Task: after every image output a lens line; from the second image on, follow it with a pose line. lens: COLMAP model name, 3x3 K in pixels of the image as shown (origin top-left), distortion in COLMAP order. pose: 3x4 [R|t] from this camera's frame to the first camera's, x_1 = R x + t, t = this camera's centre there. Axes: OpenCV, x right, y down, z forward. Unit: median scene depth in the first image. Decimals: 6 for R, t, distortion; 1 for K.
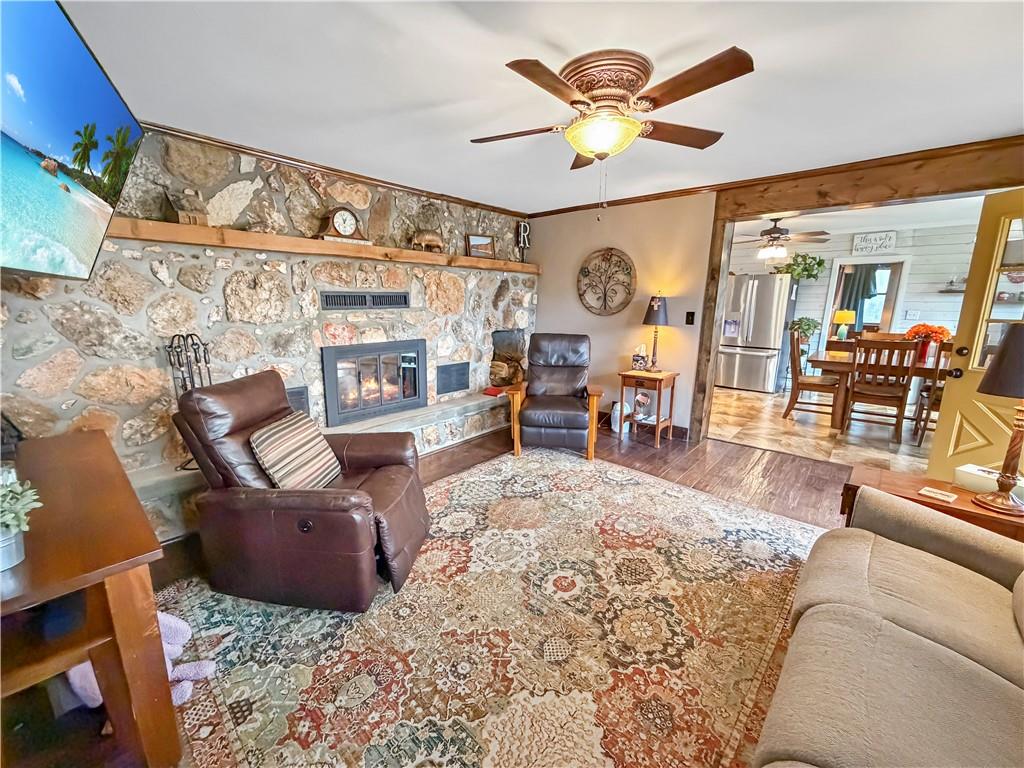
lens RADIAL K [[410.6, 0, 508.8], [0, 410.6, 385.7], [0, 0, 1]] dist [-0.001452, 0.000003]
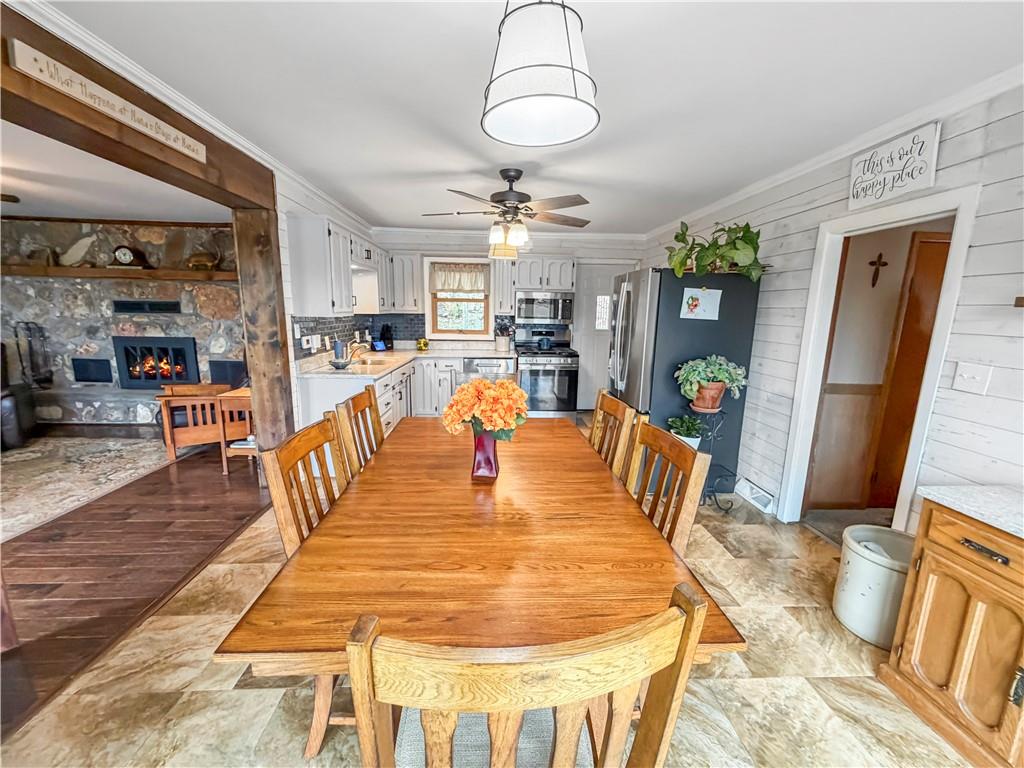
lens RADIAL K [[410.6, 0, 508.8], [0, 410.6, 385.7], [0, 0, 1]] dist [-0.001452, 0.000003]
pose [[0.695236, 0.143507, -0.704310, 1.642411], [-0.165662, 0.985478, 0.037269, -0.205628], [0.699431, 0.090767, 0.708913, 0.919364]]
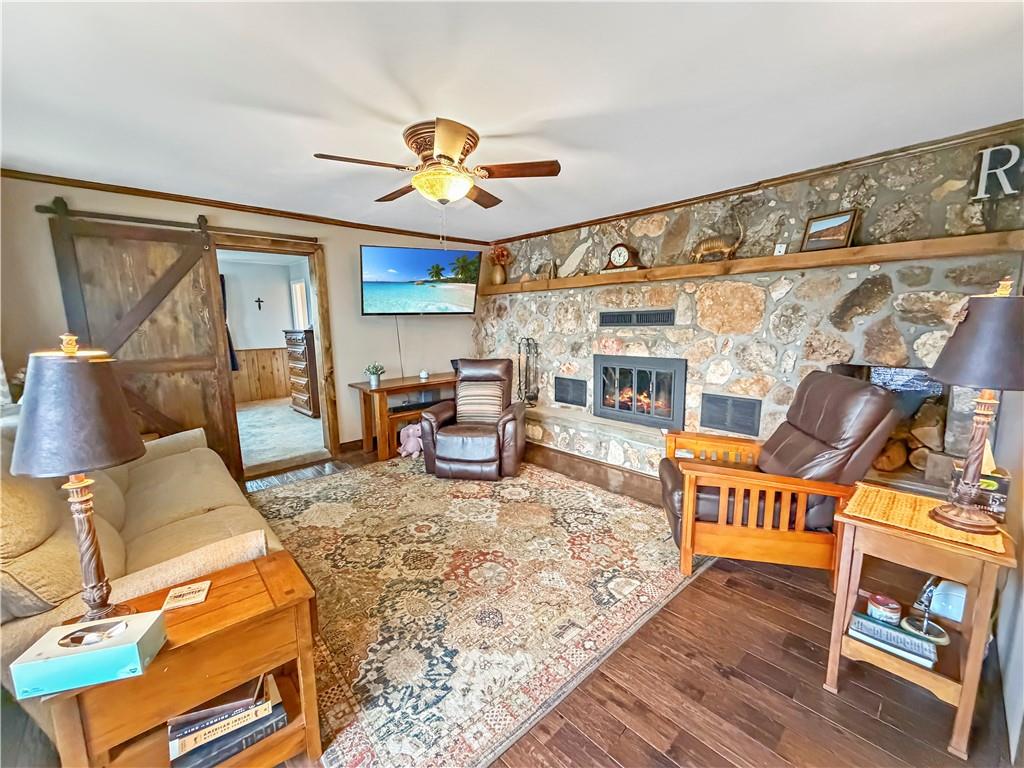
lens RADIAL K [[411.6, 0, 508.5], [0, 411.6, 384.8], [0, 0, 1]] dist [-0.001597, -0.000298]
pose [[-0.092966, 0.149078, -0.984446, 0.858159], [-0.188094, 0.968295, 0.164395, -0.156728], [0.977741, 0.200452, -0.061978, 0.791325]]
